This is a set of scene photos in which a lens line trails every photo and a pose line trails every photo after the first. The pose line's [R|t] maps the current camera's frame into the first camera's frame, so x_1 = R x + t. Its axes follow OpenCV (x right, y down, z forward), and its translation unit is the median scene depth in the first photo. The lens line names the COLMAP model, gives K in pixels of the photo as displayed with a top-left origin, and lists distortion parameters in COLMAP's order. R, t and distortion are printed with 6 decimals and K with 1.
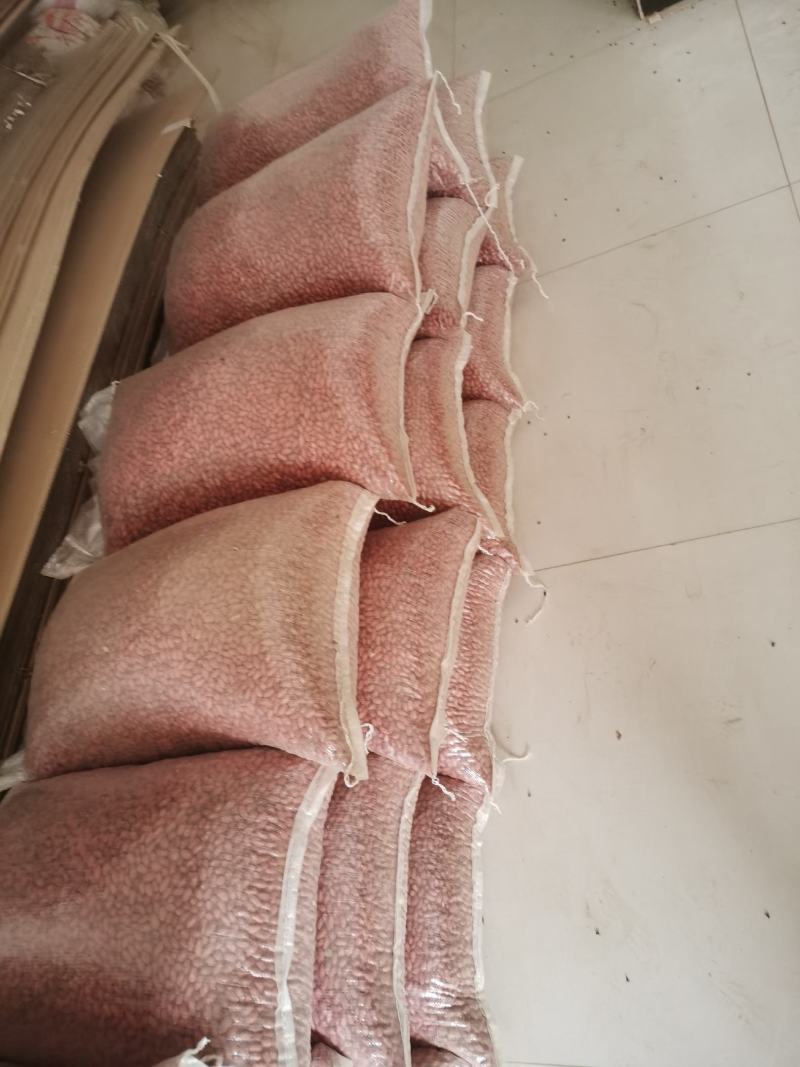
lens RADIAL K [[848.7, 0, 407.9], [0, 848.7, 528.6], [0, 0, 1]] dist [0.016744, -0.035580]
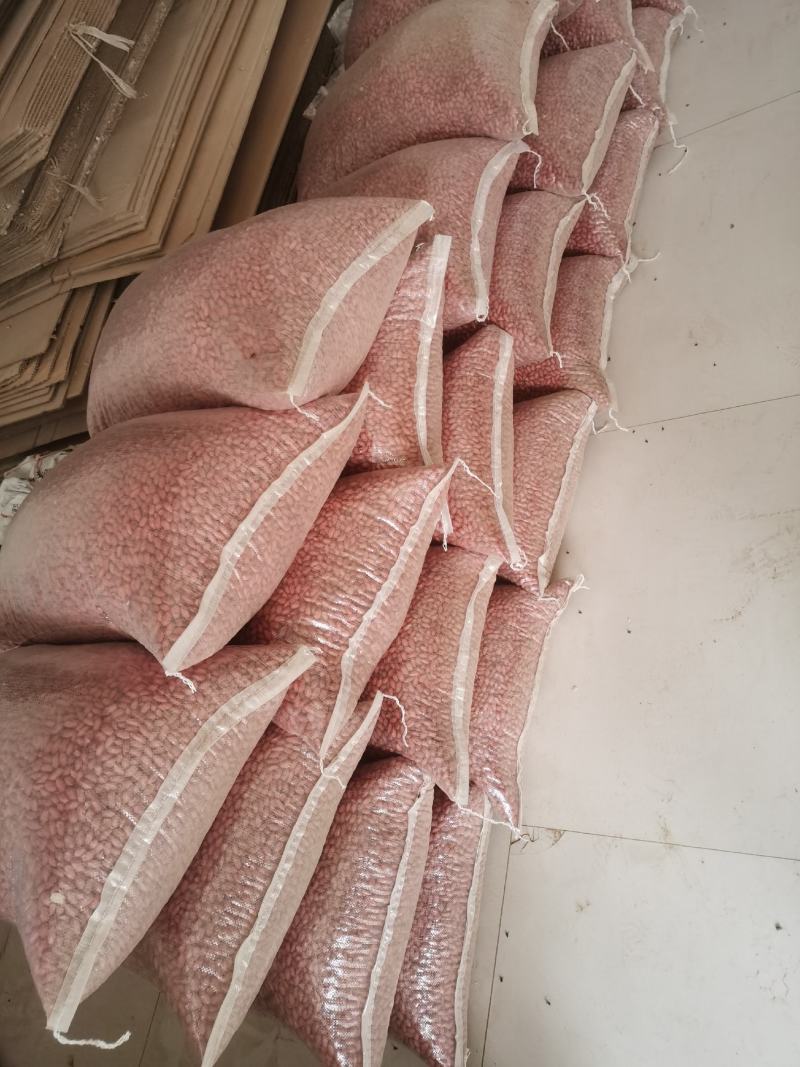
lens RADIAL K [[848.7, 0, 395.5], [0, 848.7, 538.0], [0, 0, 1]] dist [0.016744, -0.035580]
pose [[0.977797, 0.082183, -0.192769, 0.045225], [-0.057160, 0.989606, 0.131961, 0.677539], [0.201610, -0.118012, 0.972330, -0.482337]]
